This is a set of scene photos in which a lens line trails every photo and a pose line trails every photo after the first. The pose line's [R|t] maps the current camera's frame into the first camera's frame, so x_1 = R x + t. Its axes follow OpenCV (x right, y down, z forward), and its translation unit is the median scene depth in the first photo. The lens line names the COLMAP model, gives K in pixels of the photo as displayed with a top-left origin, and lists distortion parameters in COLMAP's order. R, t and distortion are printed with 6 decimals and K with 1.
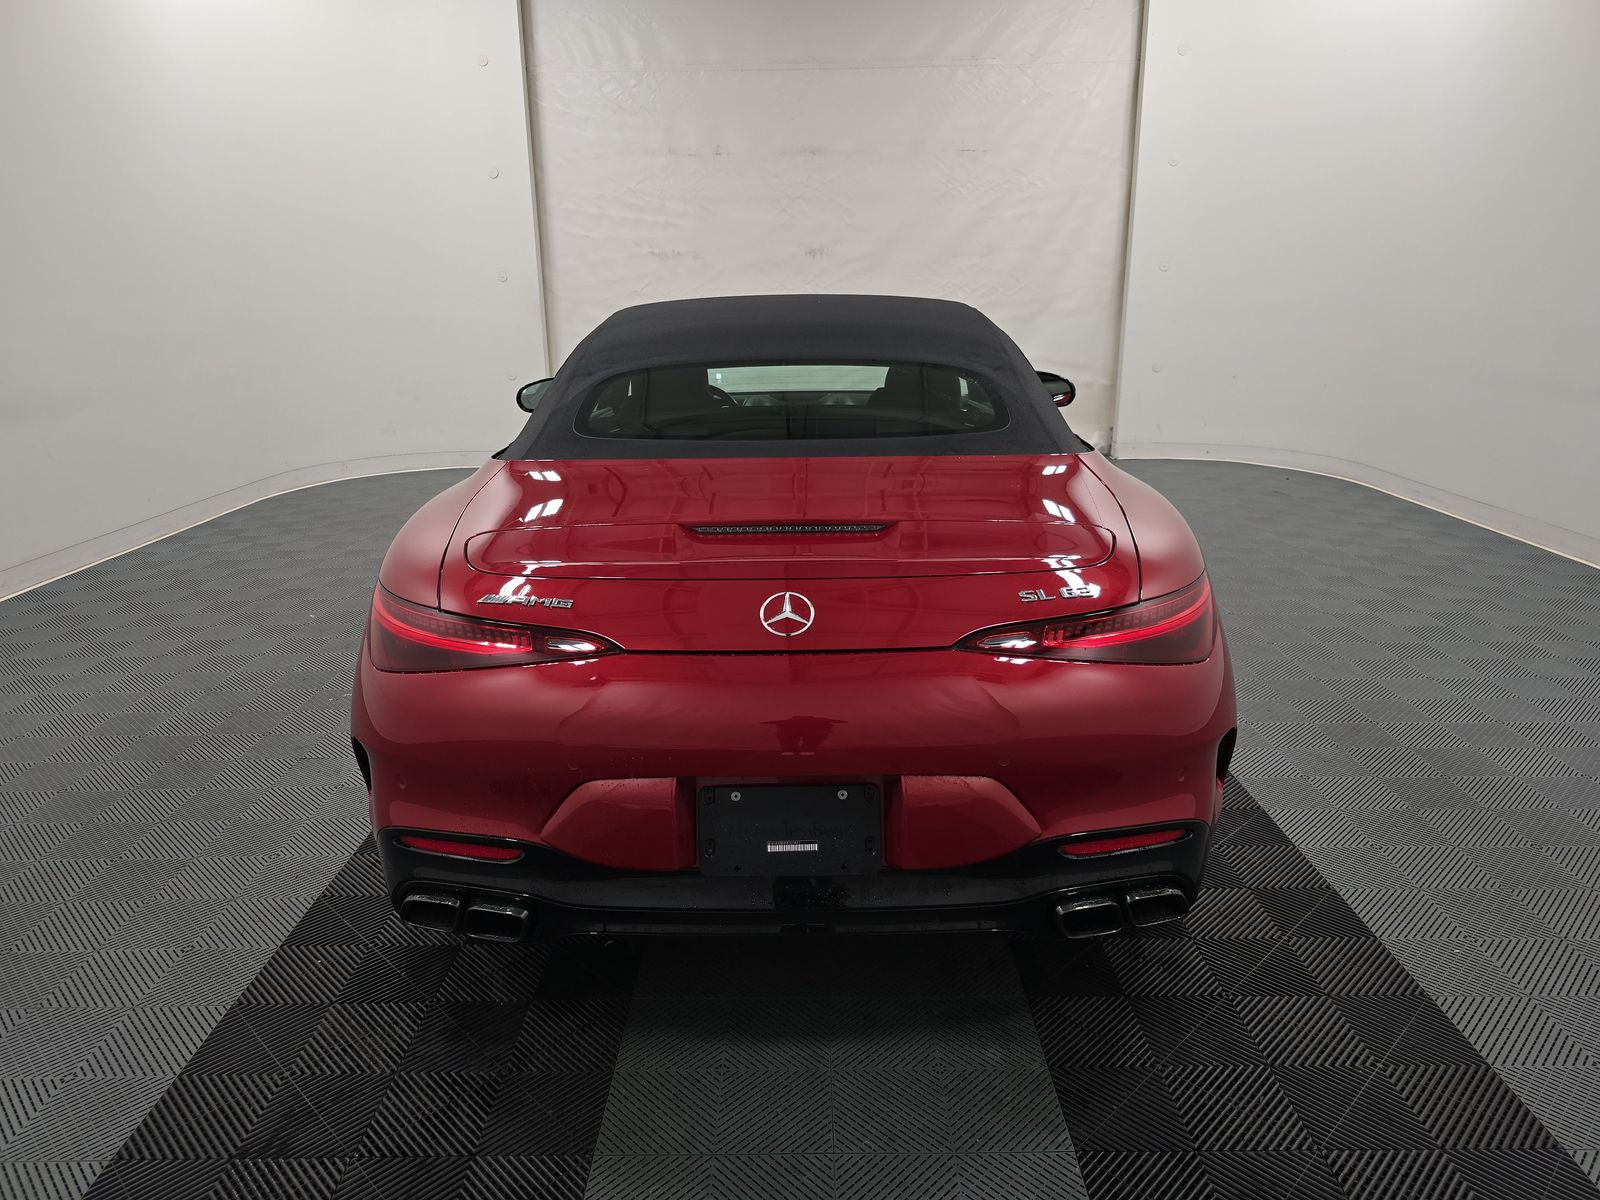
lens RADIAL K [[1066.4, 0, 807.8], [0, 1066.4, 604.6], [0, 0, 1]] dist [-0.003386, -0.000476]
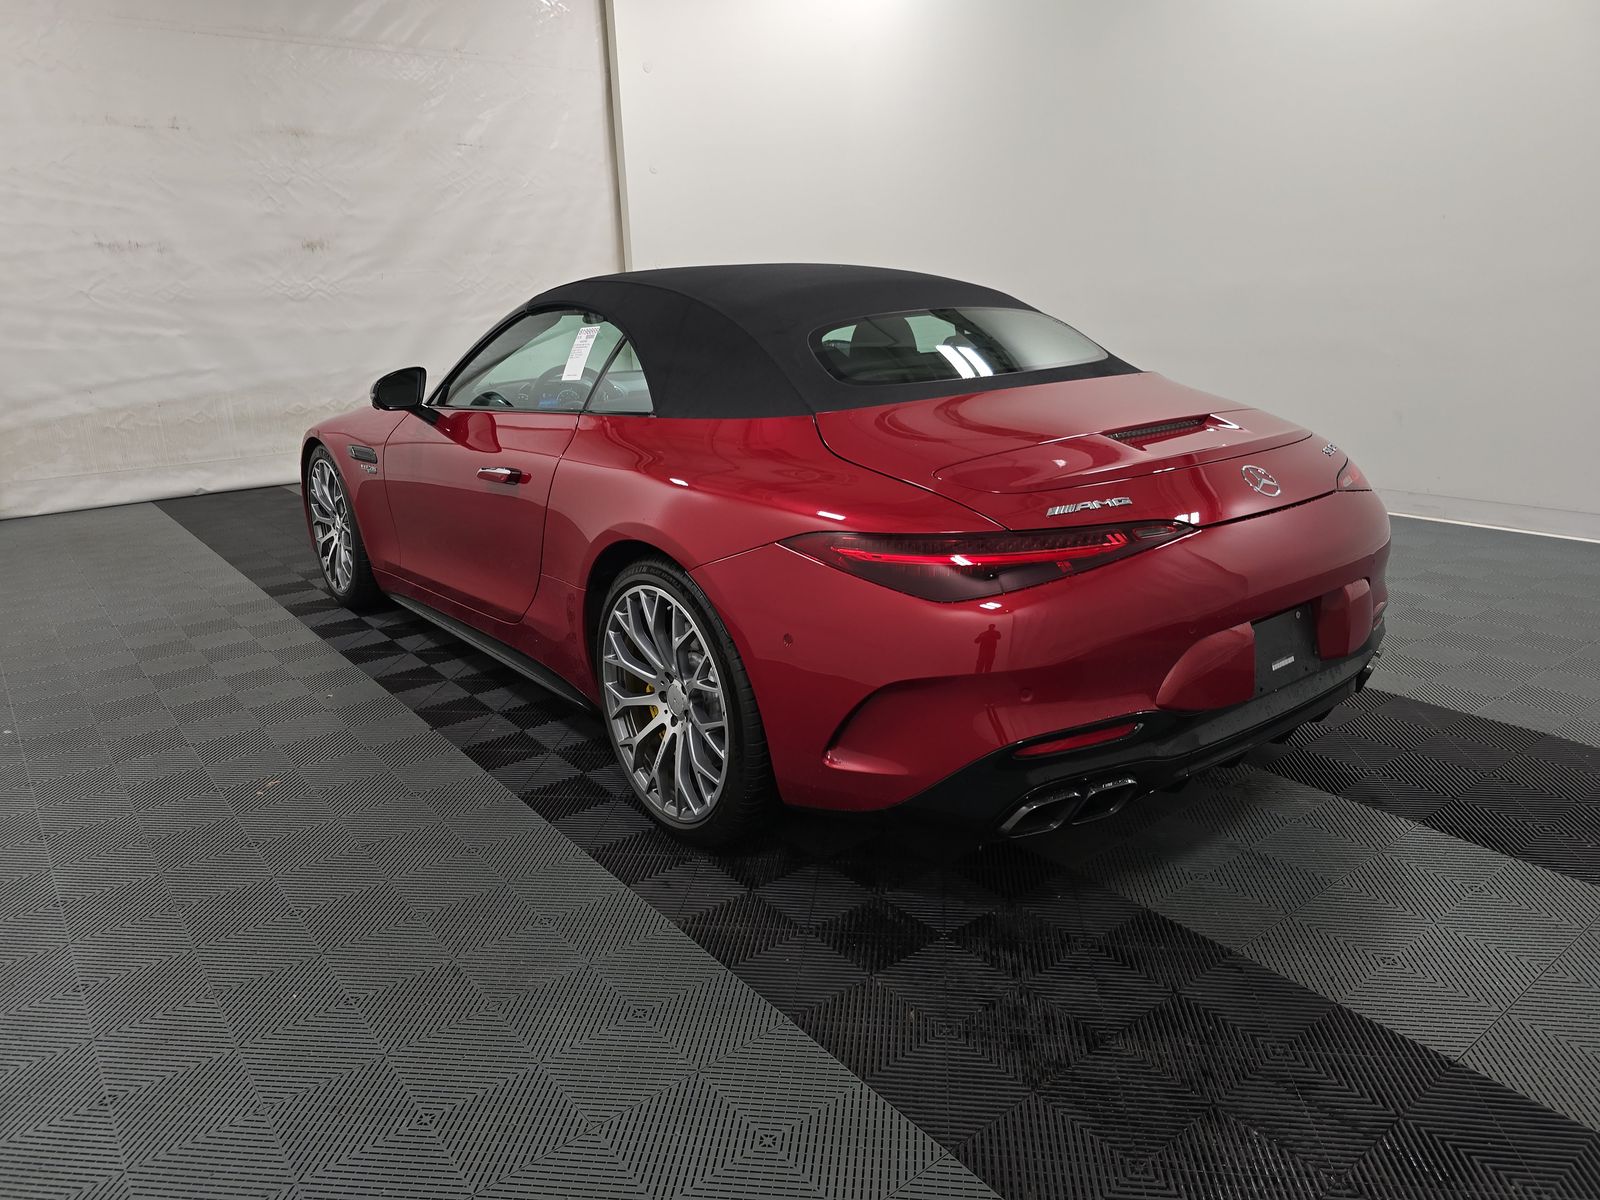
lens RADIAL K [[1066.4, 0, 808.6], [0, 1066.4, 593.1], [0, 0, 1]] dist [-0.003386, -0.000476]
pose [[0.792964, -0.174498, 0.583745, -0.238385], [0.187518, 0.981500, 0.038671, -0.001799], [-0.579694, 0.078798, 0.811015, 0.058835]]
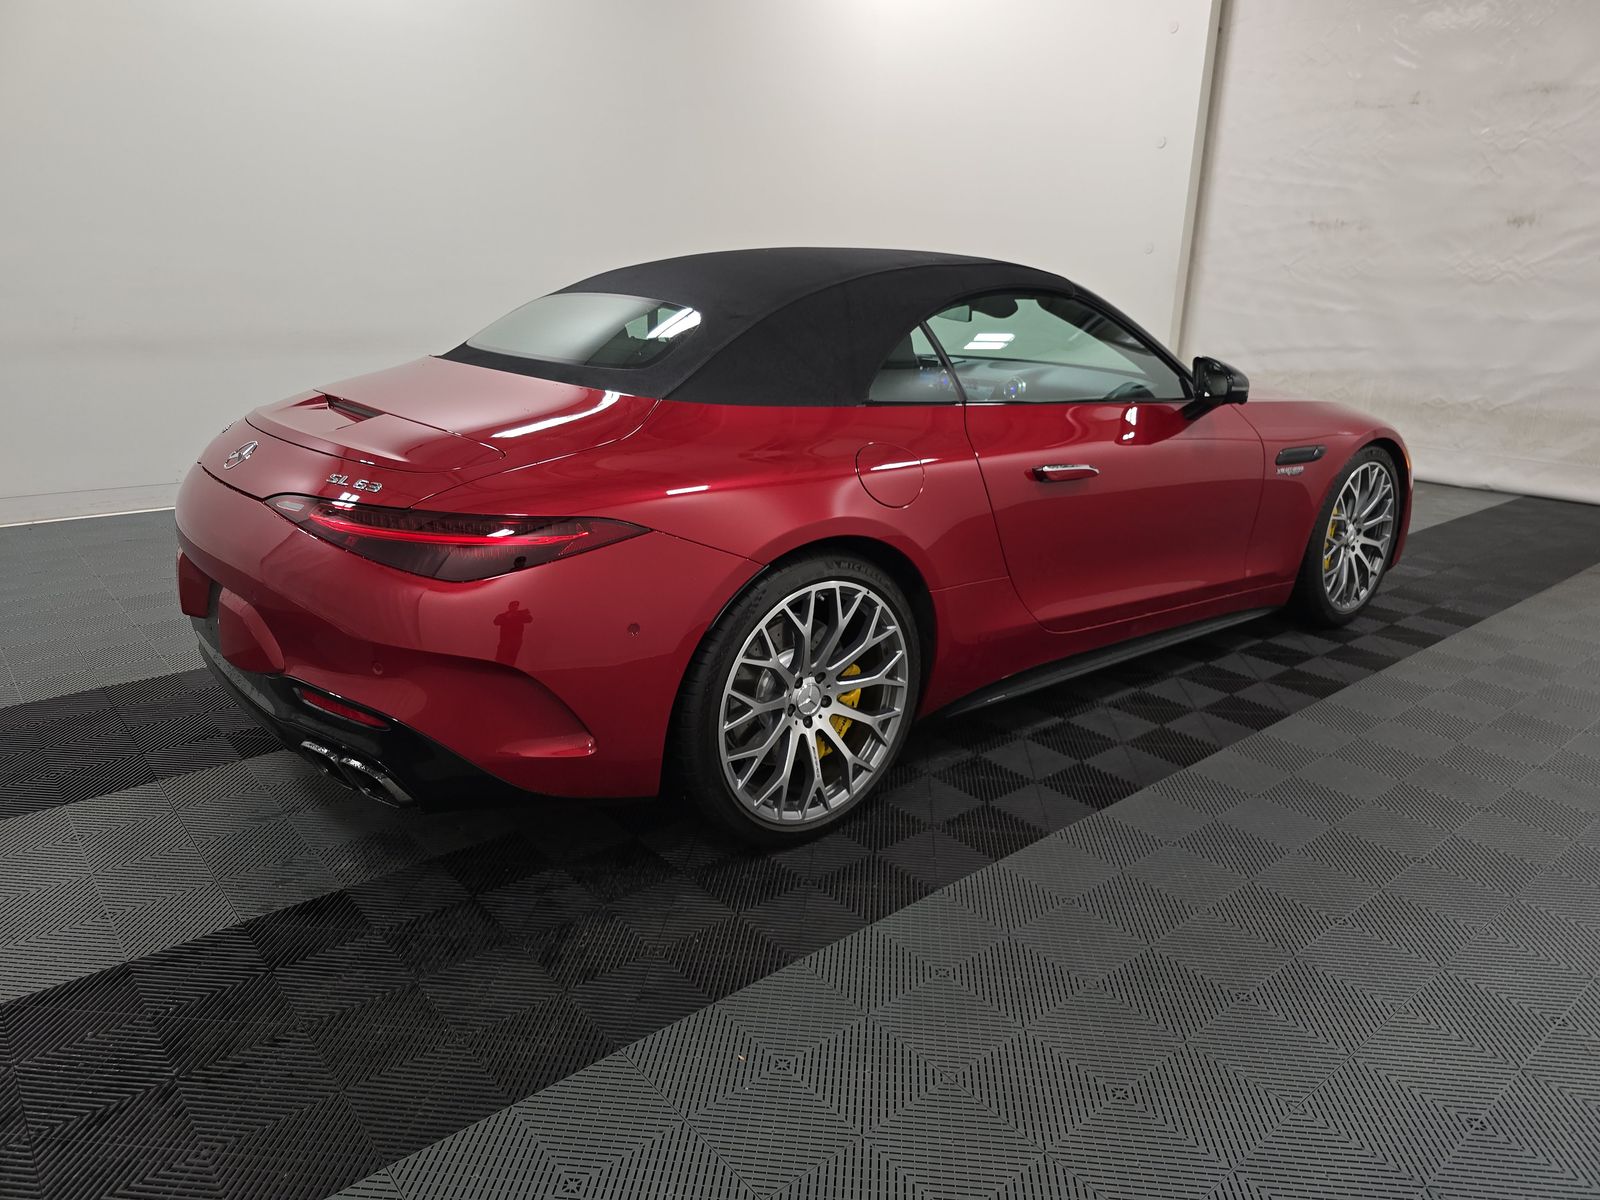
lens RADIAL K [[1066.4, 0, 790.4], [0, 1066.4, 591.9], [0, 0, 1]] dist [-0.003386, -0.000476]
pose [[0.634507, 0.249337, -0.731595, 0.303420], [-0.246257, 0.962426, 0.114430, -0.030679], [0.732638, 0.107554, 0.672067, 0.125270]]
